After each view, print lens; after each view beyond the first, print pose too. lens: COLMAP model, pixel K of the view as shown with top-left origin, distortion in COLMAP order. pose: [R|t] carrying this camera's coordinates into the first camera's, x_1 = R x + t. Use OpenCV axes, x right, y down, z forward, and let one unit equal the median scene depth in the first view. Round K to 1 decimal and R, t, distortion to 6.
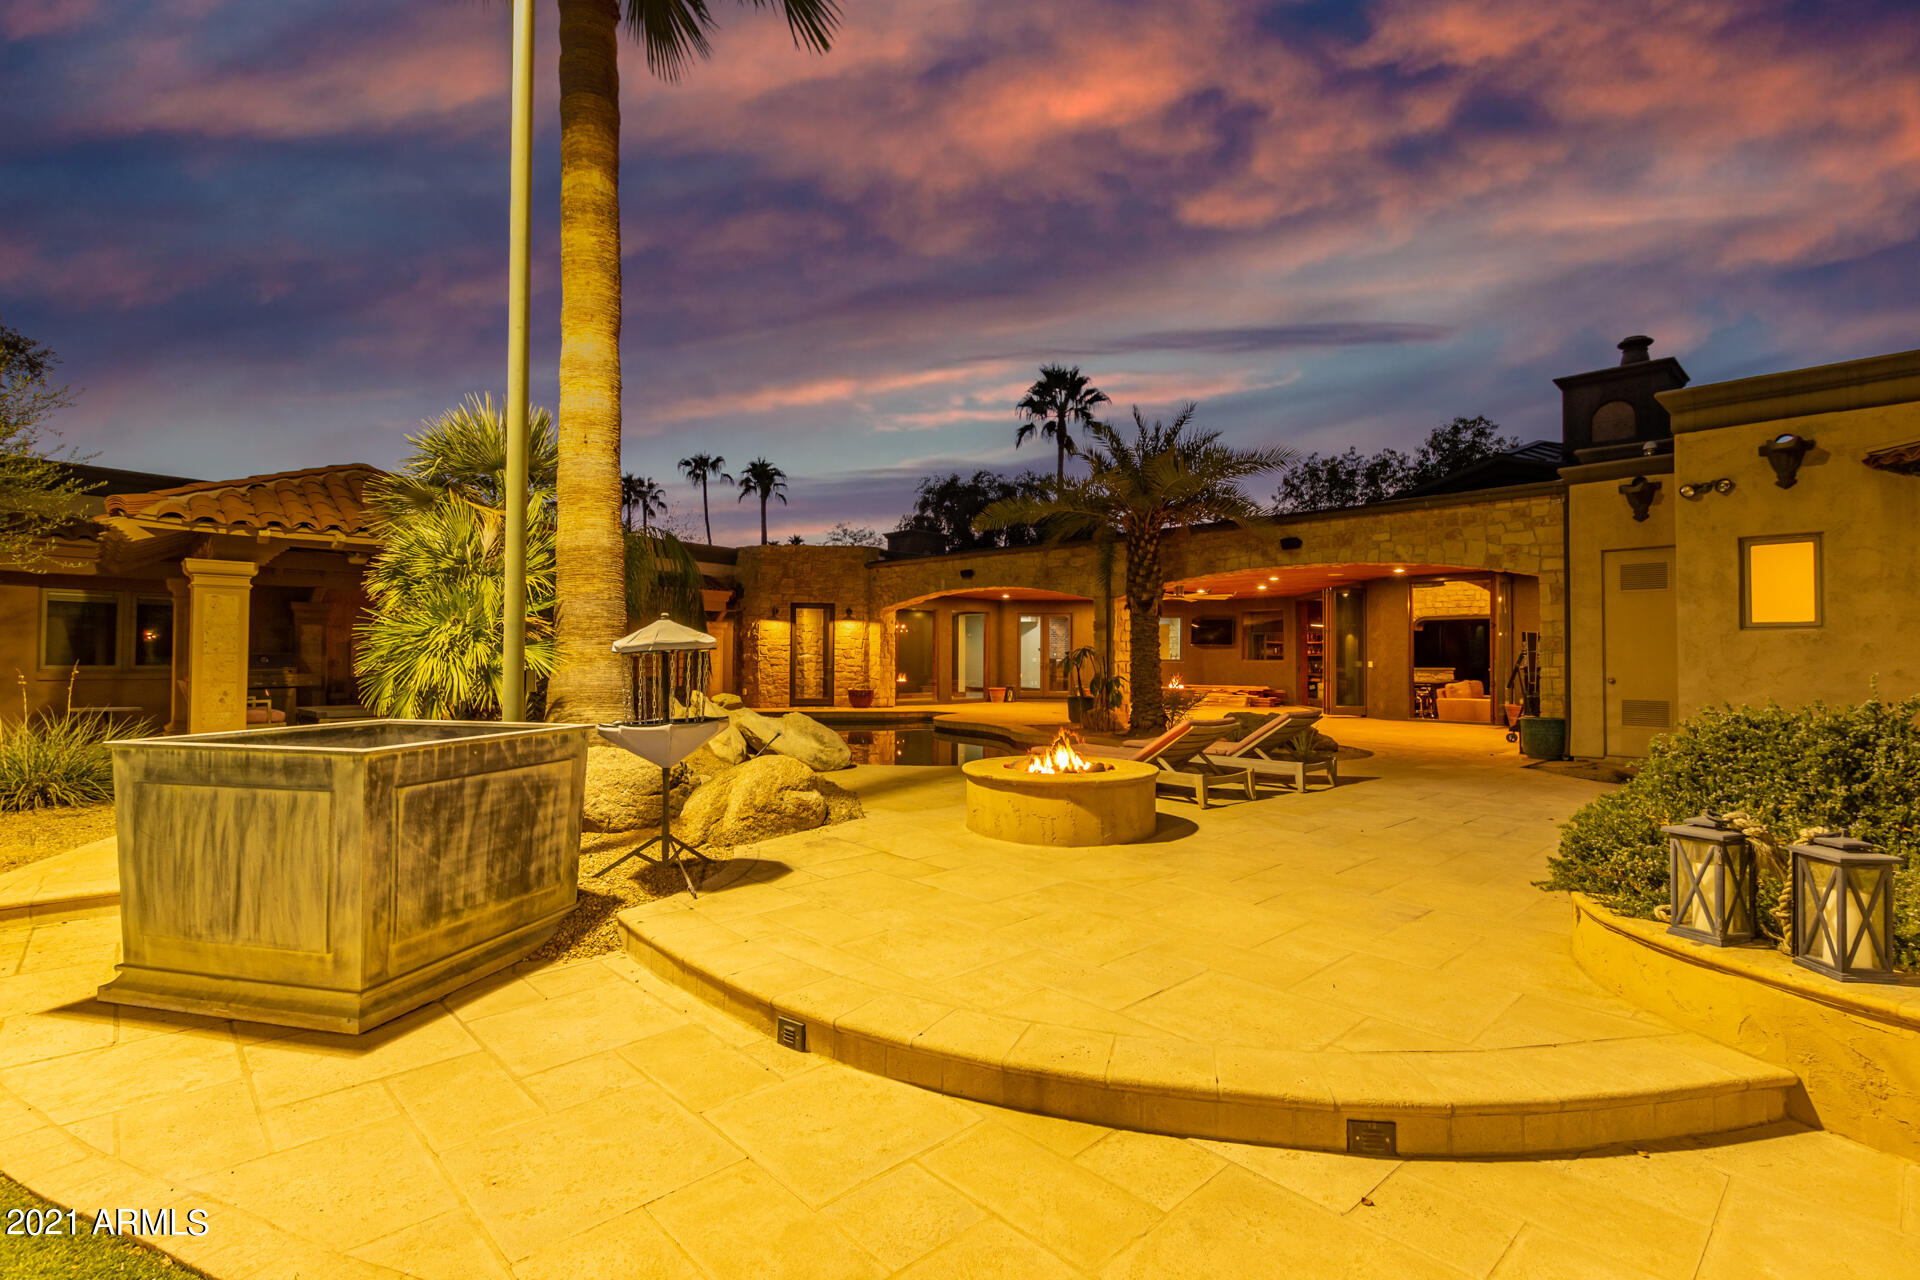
lens RADIAL K [[879.3, 0, 964.9], [0, 879.3, 643.9], [0, 0, 1]] dist [0.004754, 0.000079]
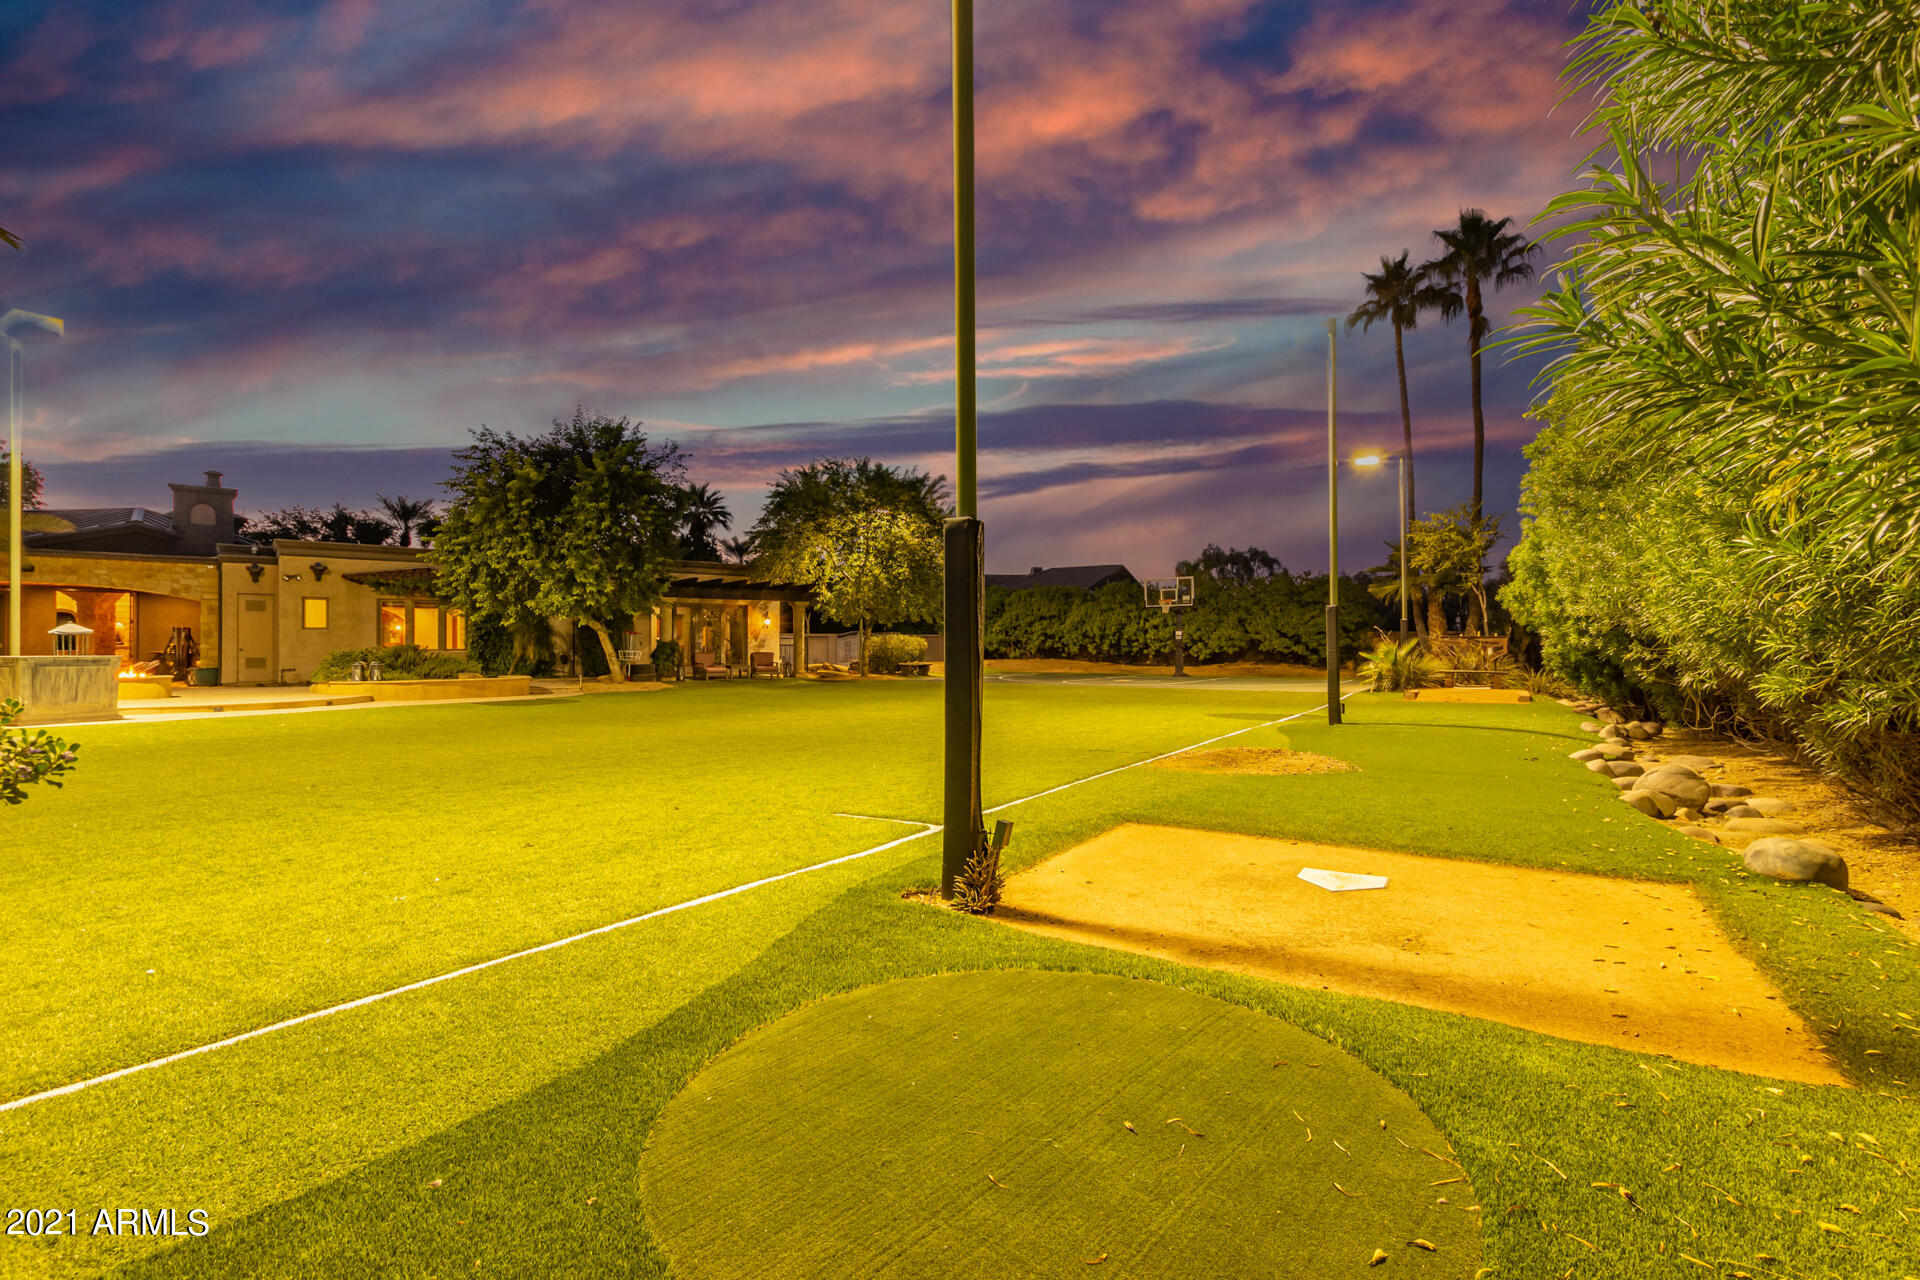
lens RADIAL K [[879.3, 0, 969.2], [0, 879.3, 643.6], [0, 0, 1]] dist [0.004754, 0.000079]
pose [[0.068012, -0.000047, 0.997684, -1.471791], [-0.011335, 0.999935, 0.000820, 0.002369], [-0.997620, -0.011365, 0.068007, -1.082492]]
